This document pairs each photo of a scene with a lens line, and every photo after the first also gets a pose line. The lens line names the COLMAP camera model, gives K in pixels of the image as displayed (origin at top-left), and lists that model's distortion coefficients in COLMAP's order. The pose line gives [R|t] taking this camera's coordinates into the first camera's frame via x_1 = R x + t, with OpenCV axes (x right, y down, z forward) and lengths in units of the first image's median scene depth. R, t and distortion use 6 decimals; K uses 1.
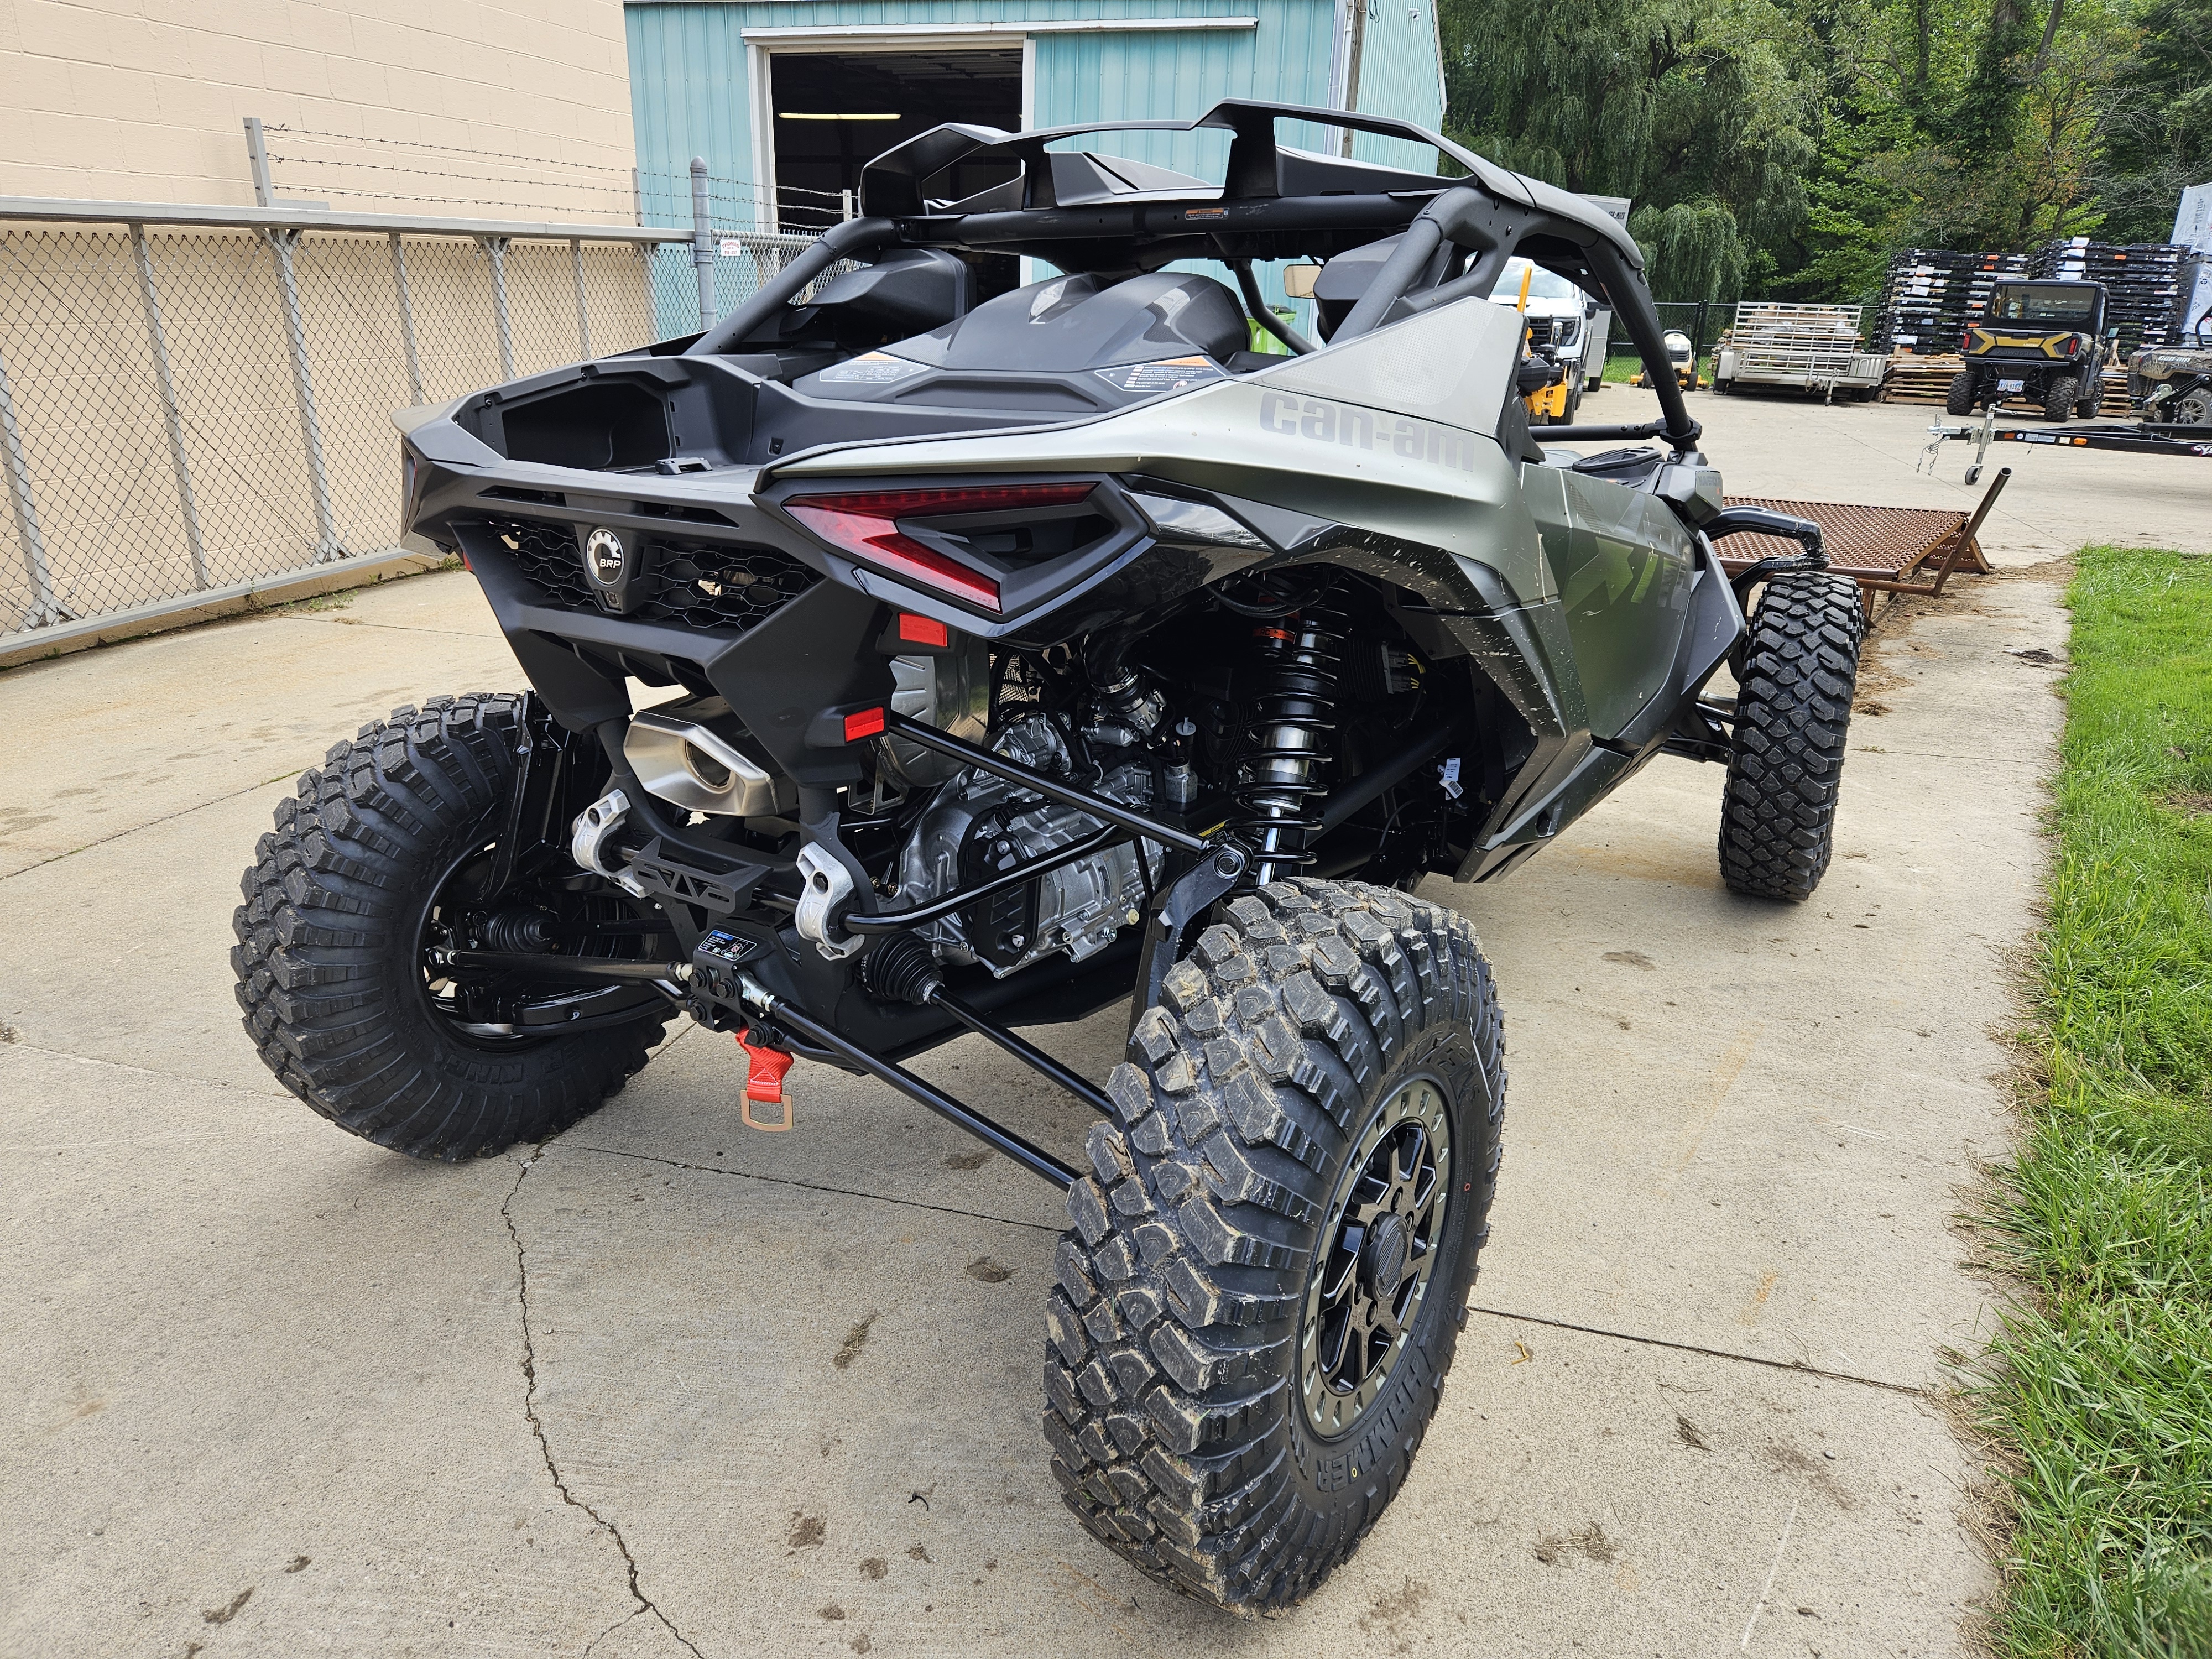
lens RADIAL K [[1472.1, 0, 1106.0], [0, 1472.1, 829.5], [0, 0, 1]] dist [0.080303, -0.068020]
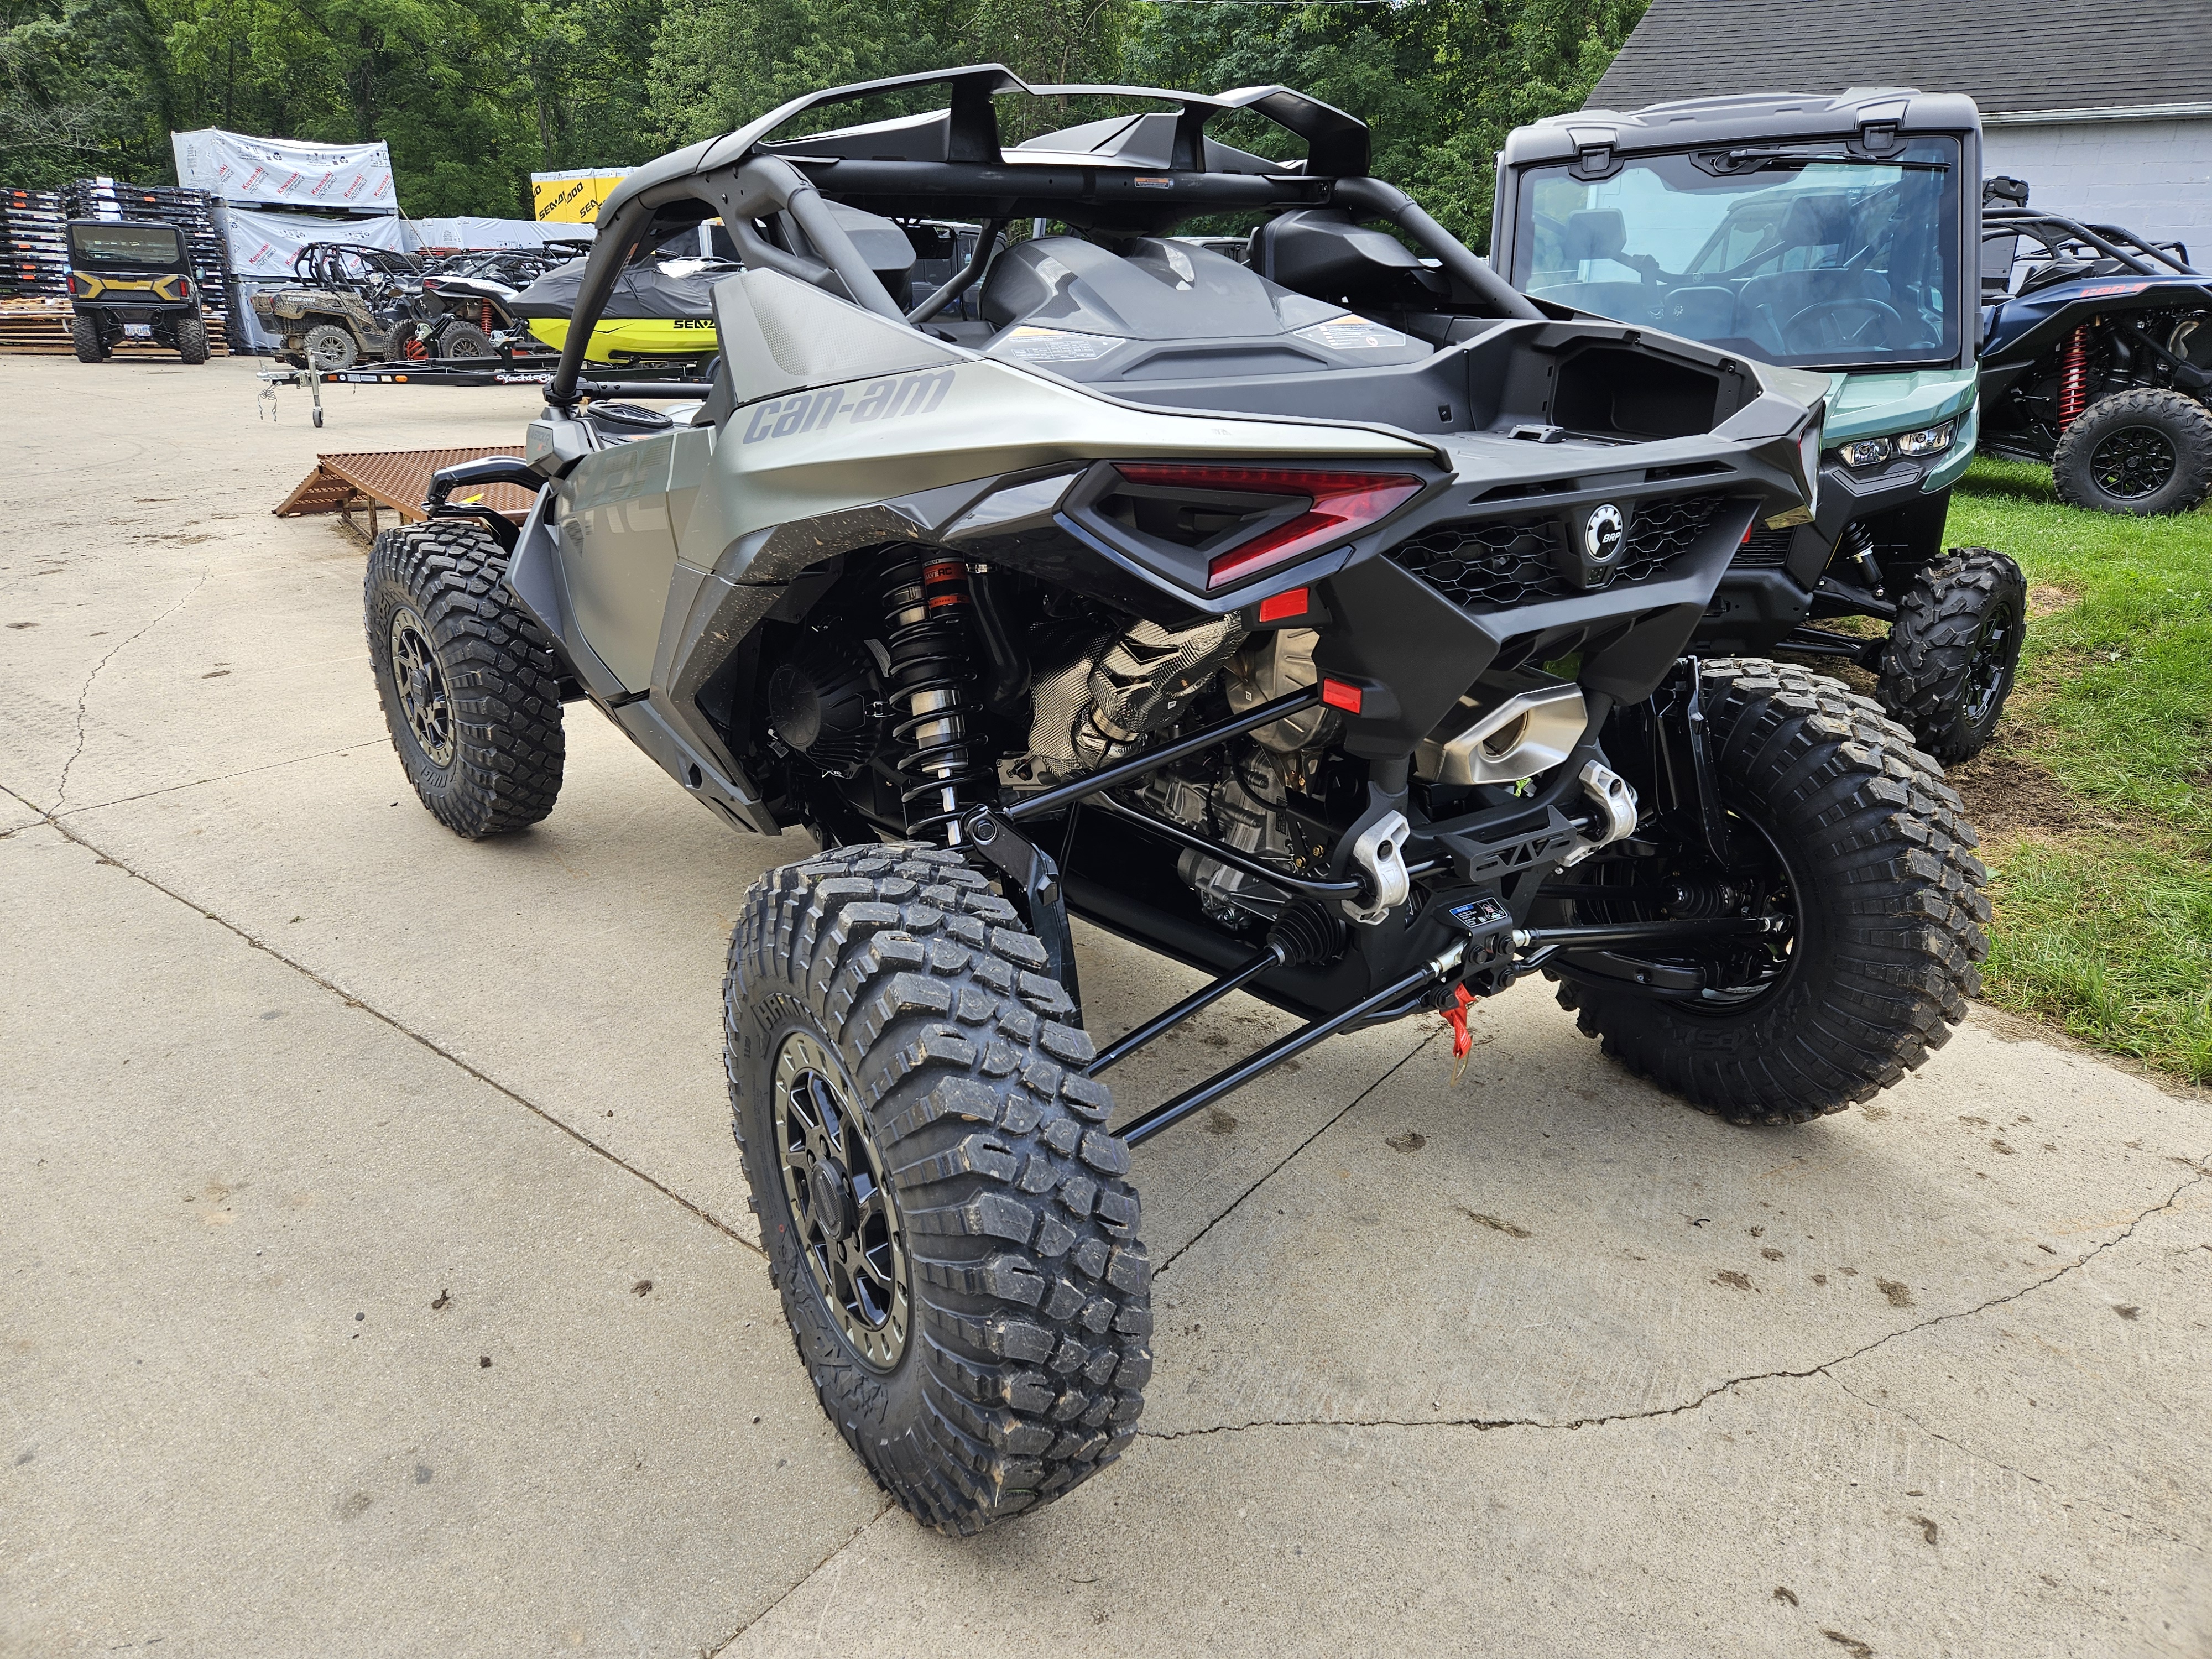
lens RADIAL K [[1450.6, 0, 1101.9], [0, 1450.6, 822.1], [0, 0, 1]] dist [0.079674, -0.058643]
pose [[0.375012, -0.332621, 0.865292, -0.112517], [0.301884, 0.926350, 0.225257, -0.026545], [-0.876489, 0.176744, 0.447805, 0.071821]]
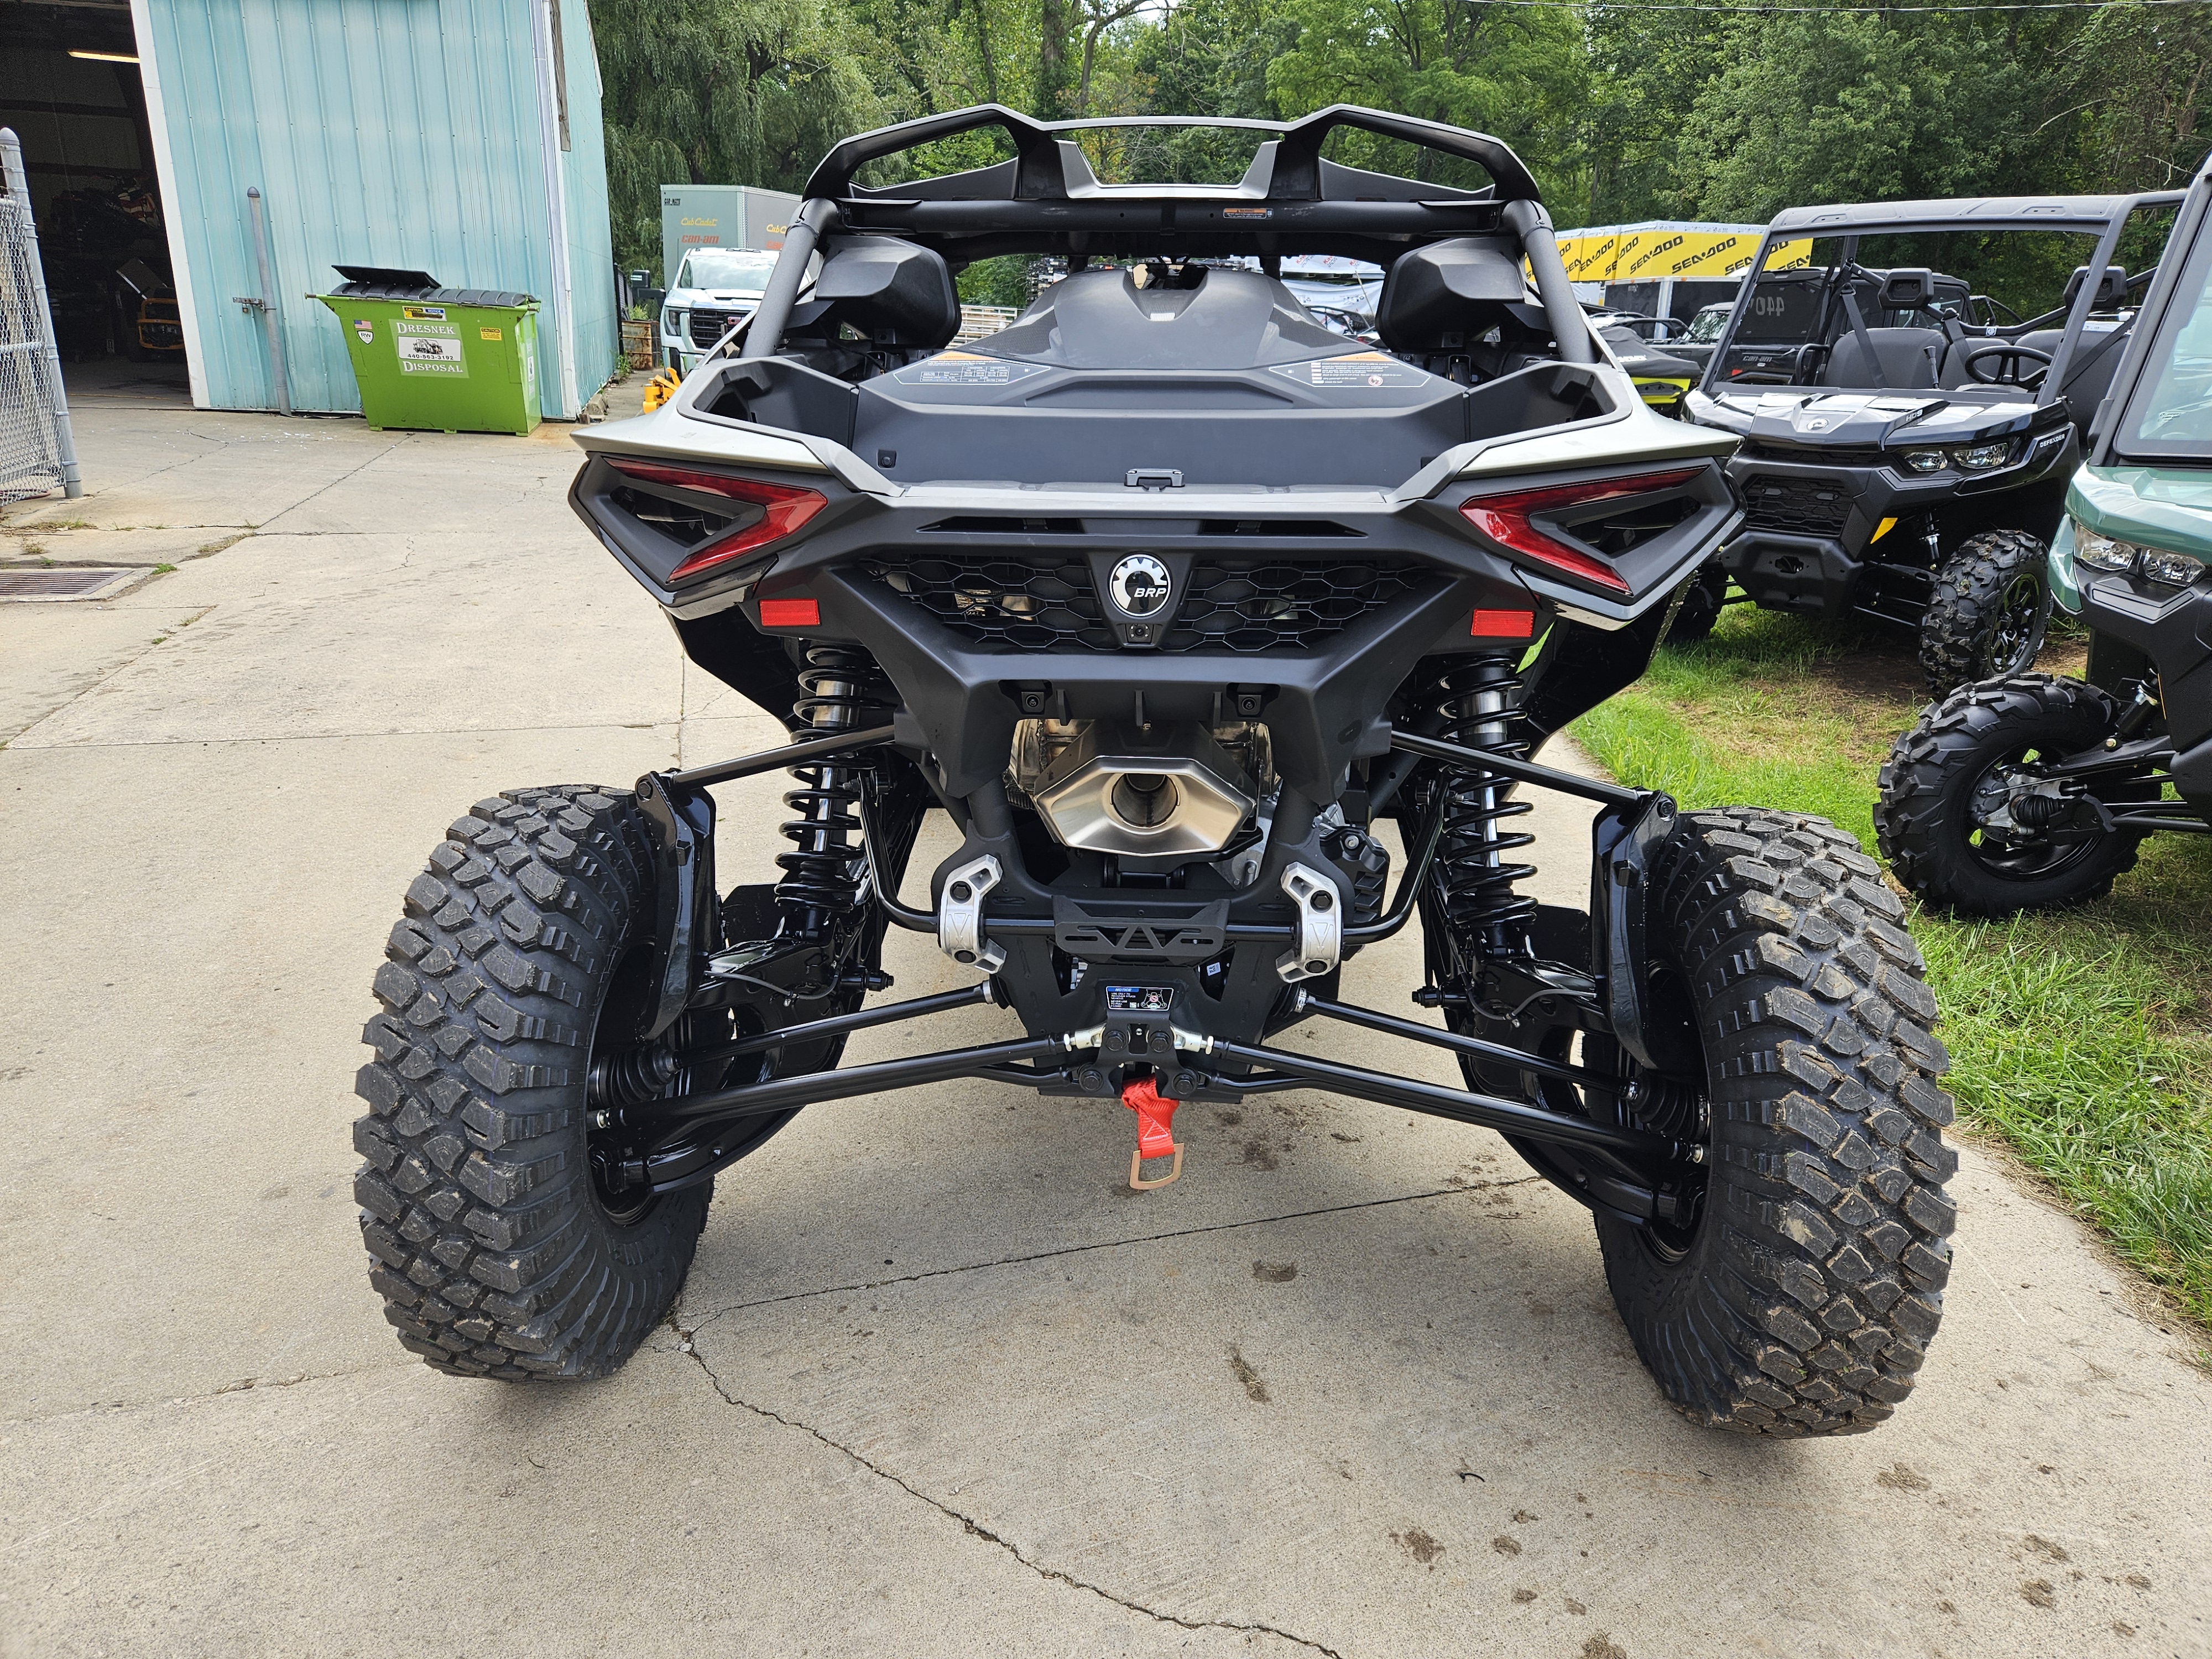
lens RADIAL K [[1463.1, 0, 1133.1], [0, 1463.1, 843.4], [0, 0, 1]] dist [0.073331, -0.056450]
pose [[0.844561, -0.176316, 0.505598, -0.066021], [0.169187, 0.983729, 0.060439, -0.006823], [-0.508028, 0.034496, 0.860650, 0.019779]]
